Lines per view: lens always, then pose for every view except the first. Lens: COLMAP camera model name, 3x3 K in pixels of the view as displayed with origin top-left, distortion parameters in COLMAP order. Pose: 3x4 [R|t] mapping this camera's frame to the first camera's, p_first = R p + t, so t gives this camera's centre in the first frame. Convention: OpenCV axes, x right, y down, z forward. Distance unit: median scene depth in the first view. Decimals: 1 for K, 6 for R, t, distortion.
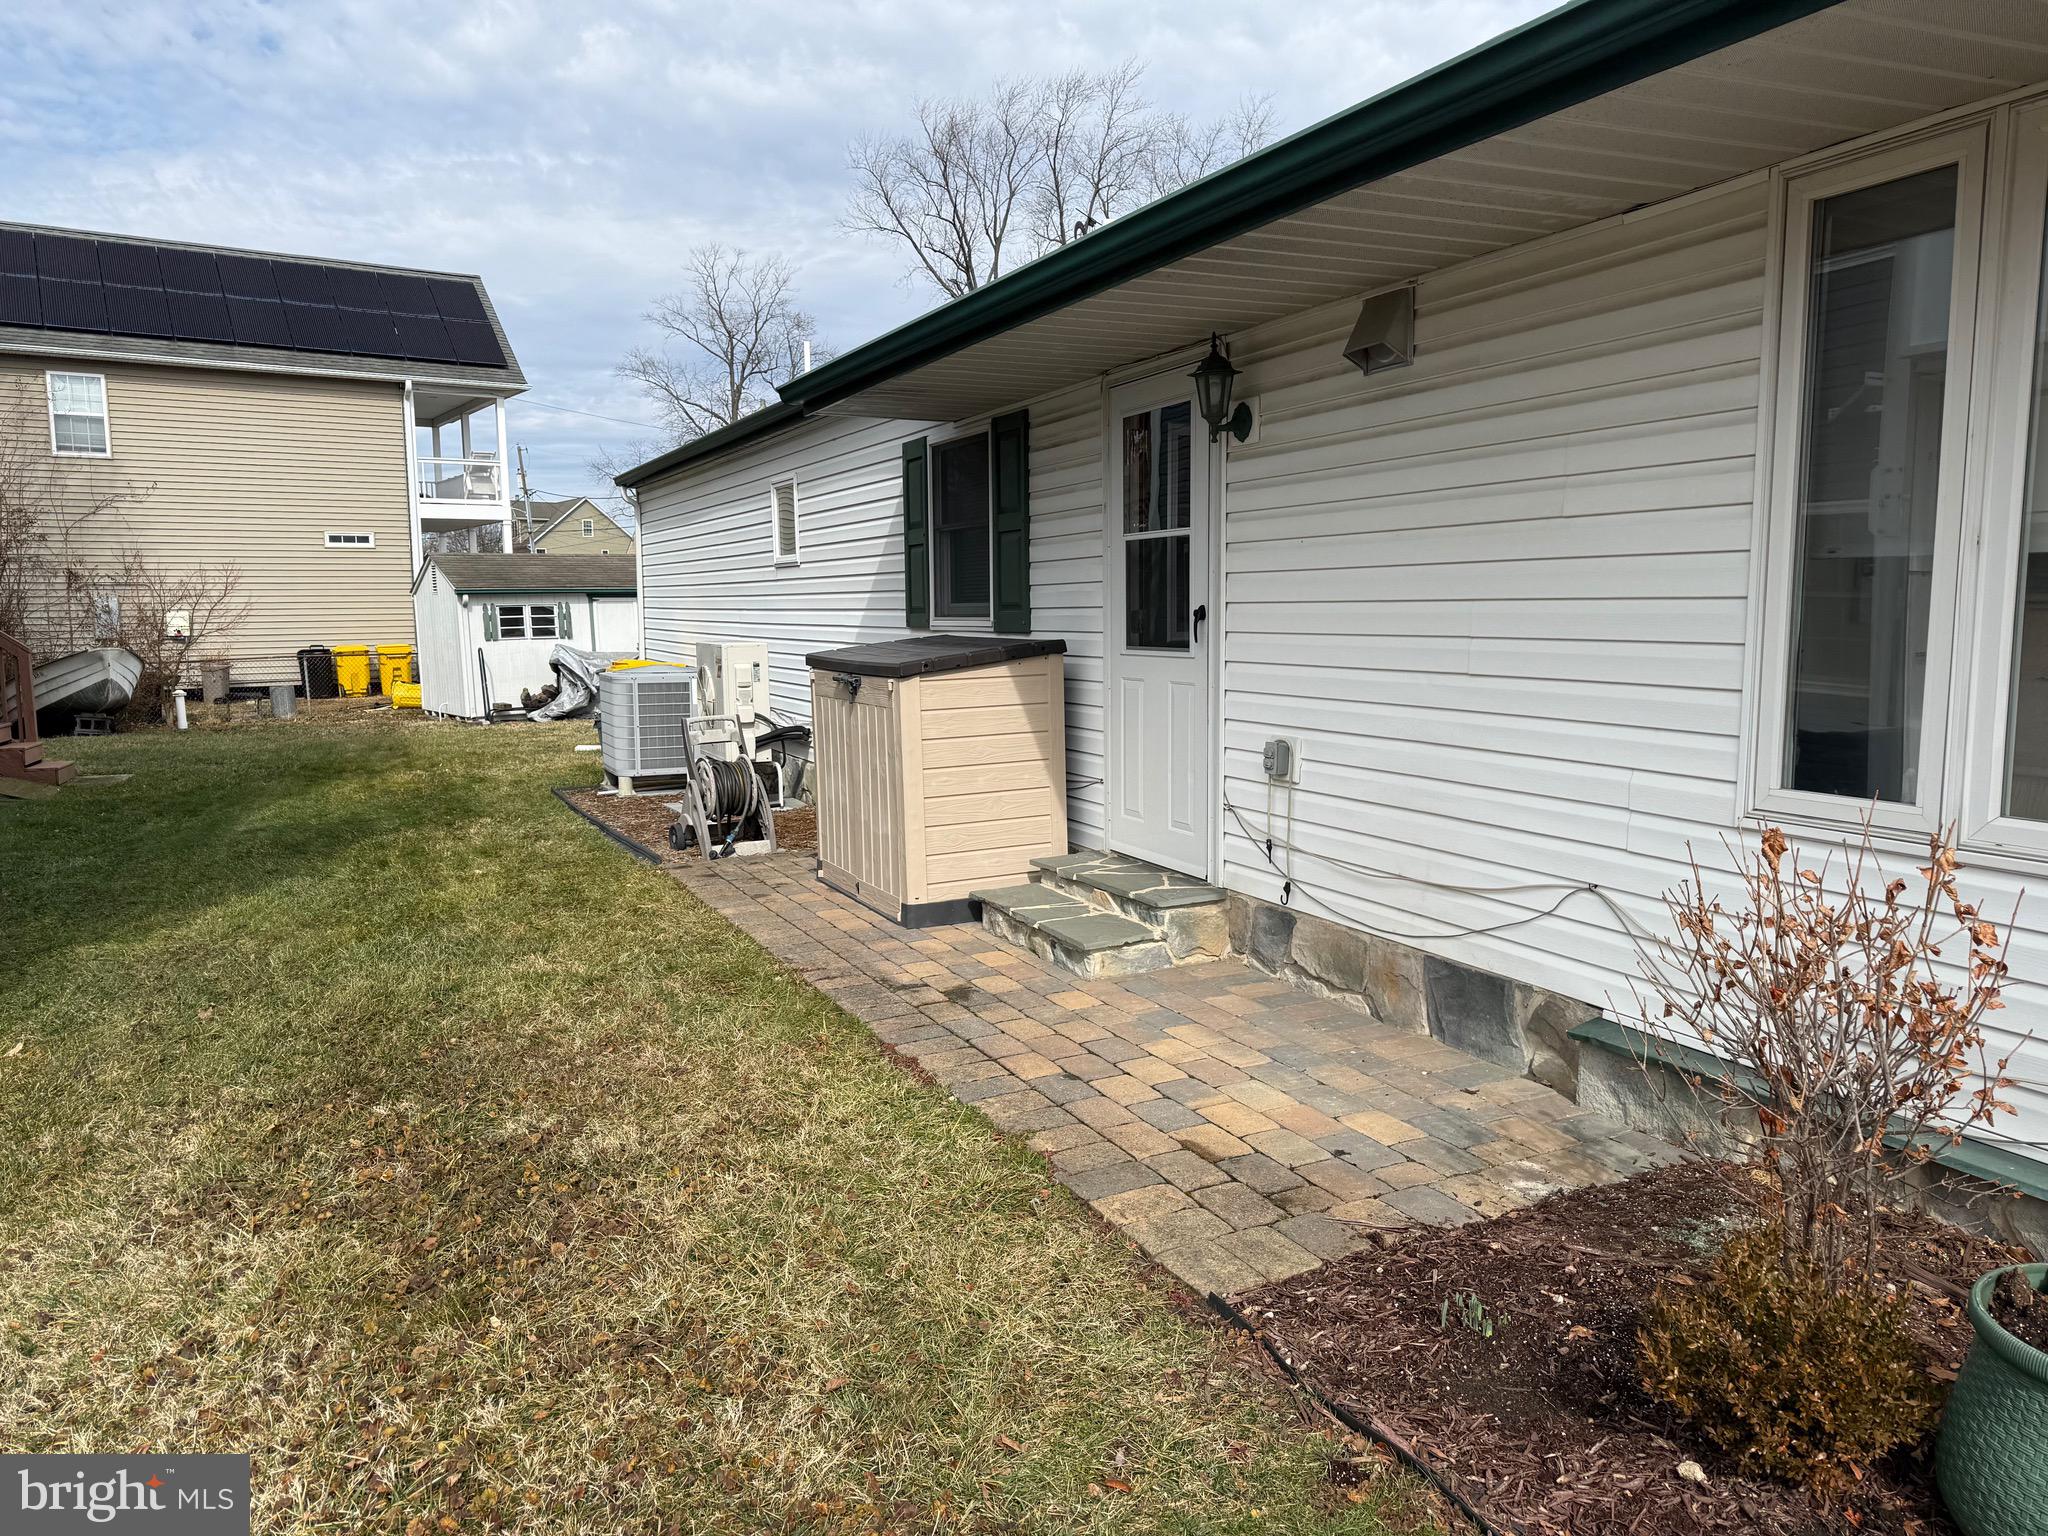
lens RADIAL K [[1408.8, 0, 1018.6], [0, 1408.8, 774.0], [0, 0, 1]] dist [0.003518, -0.000255]
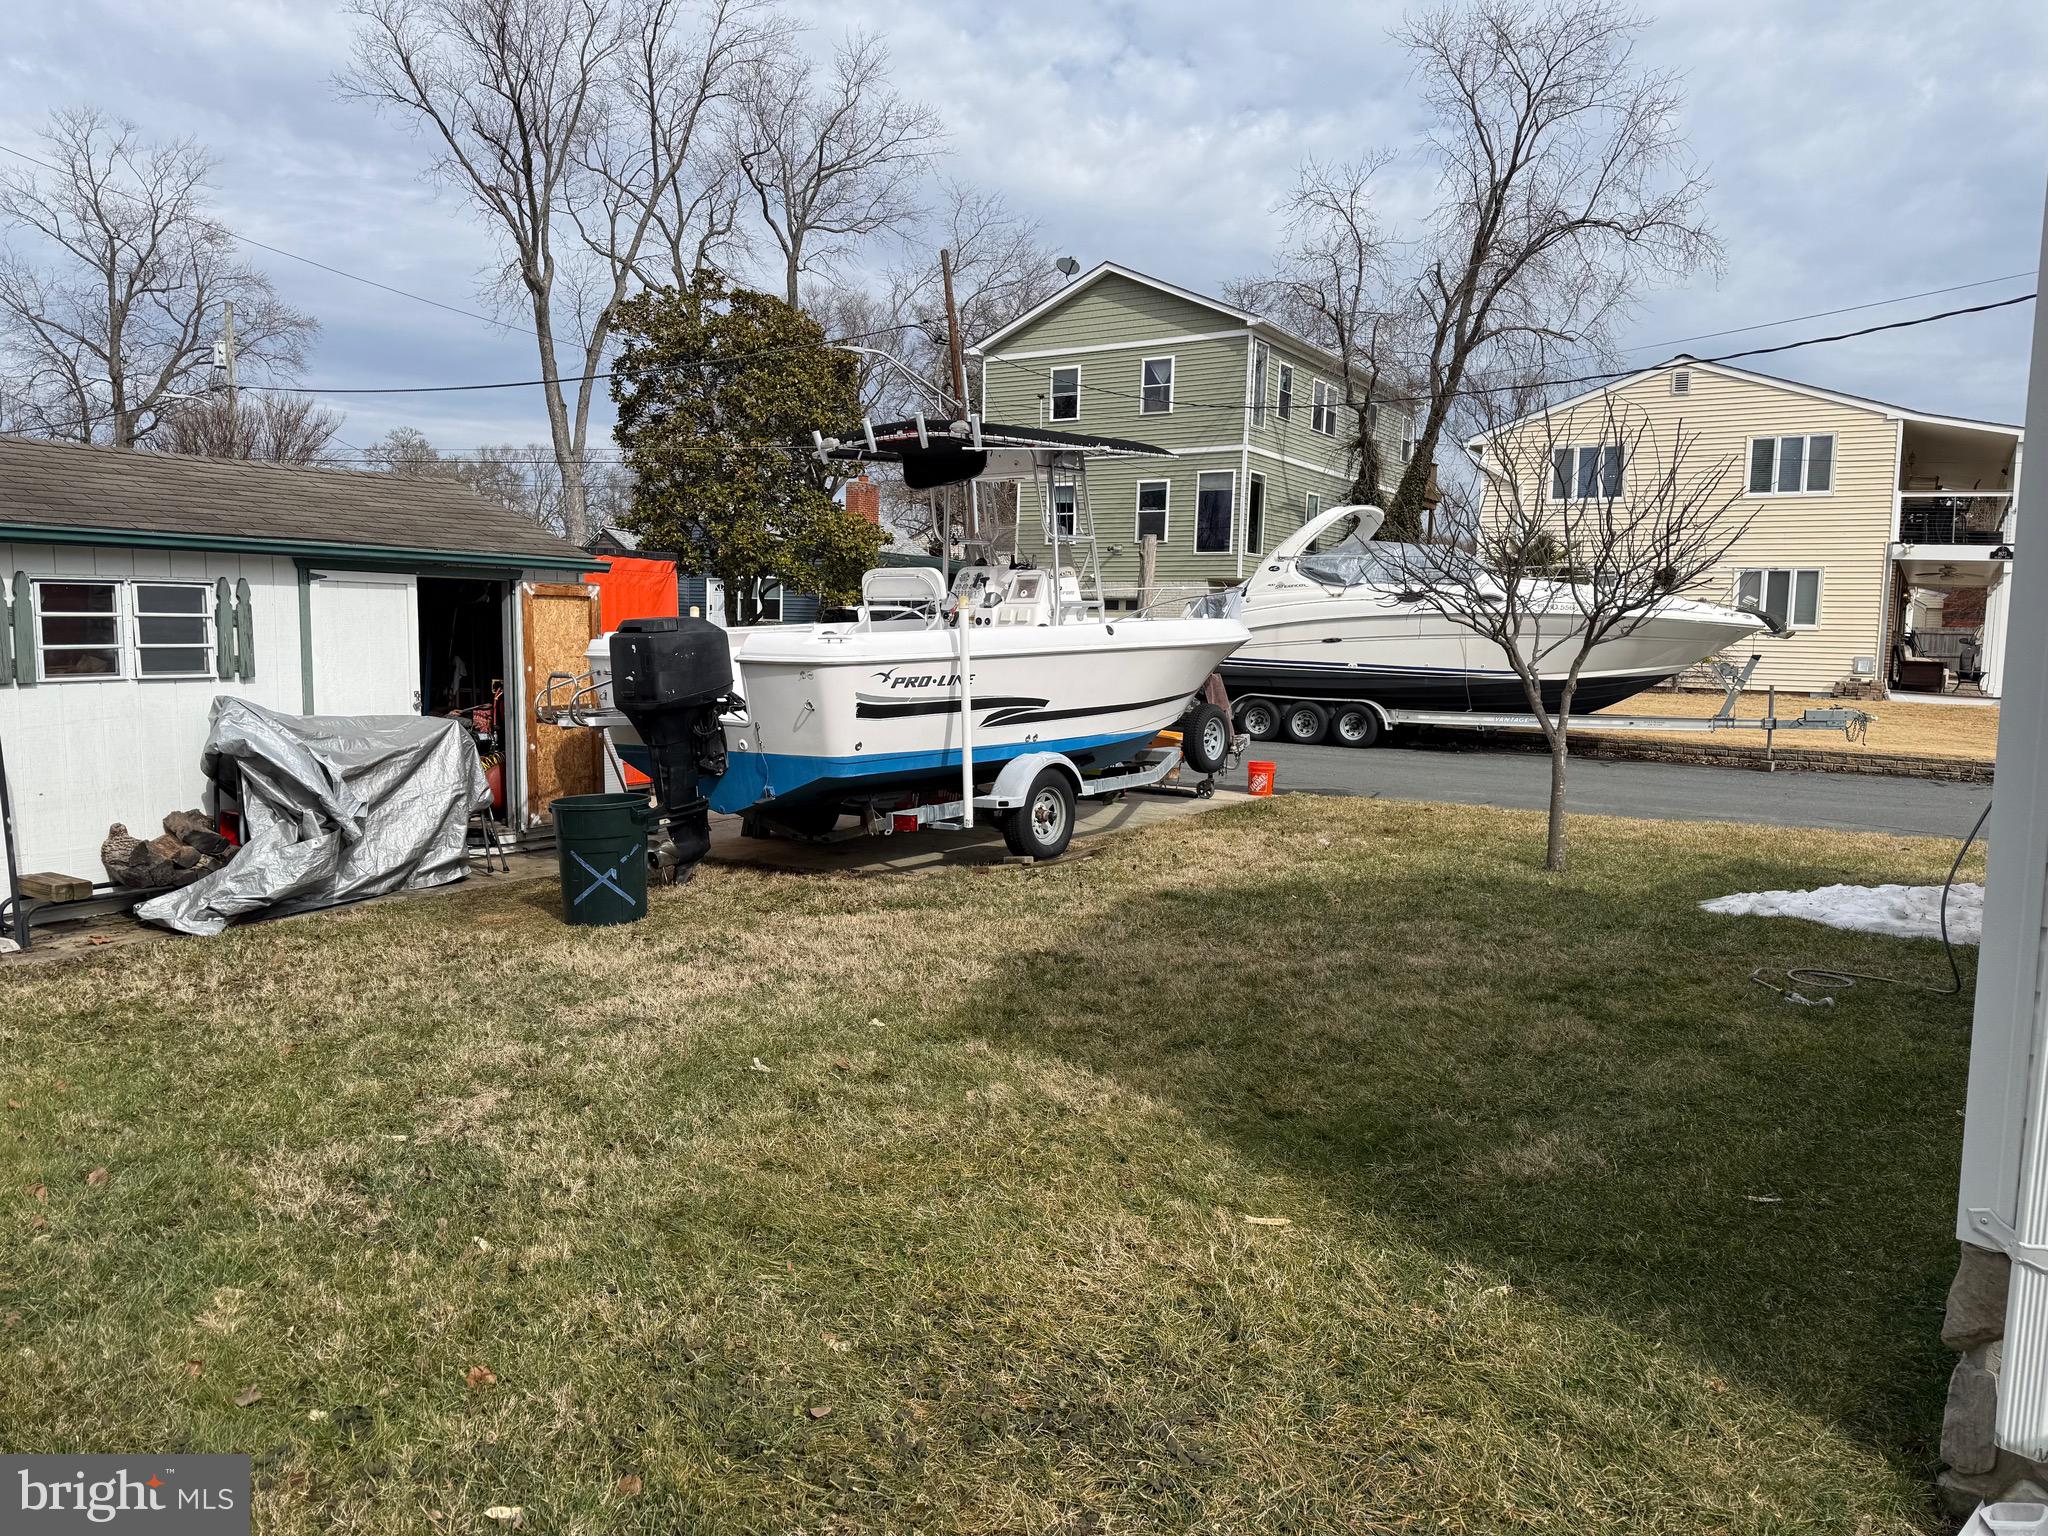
lens RADIAL K [[1408.8, 0, 1030.4], [0, 1408.8, 766.2], [0, 0, 1]] dist [0.003518, -0.000255]
pose [[0.916455, -0.001322, 0.400135, -0.279845], [0.007806, 0.999863, -0.014575, -0.067241], [-0.400061, 0.016480, 0.916340, 0.590473]]
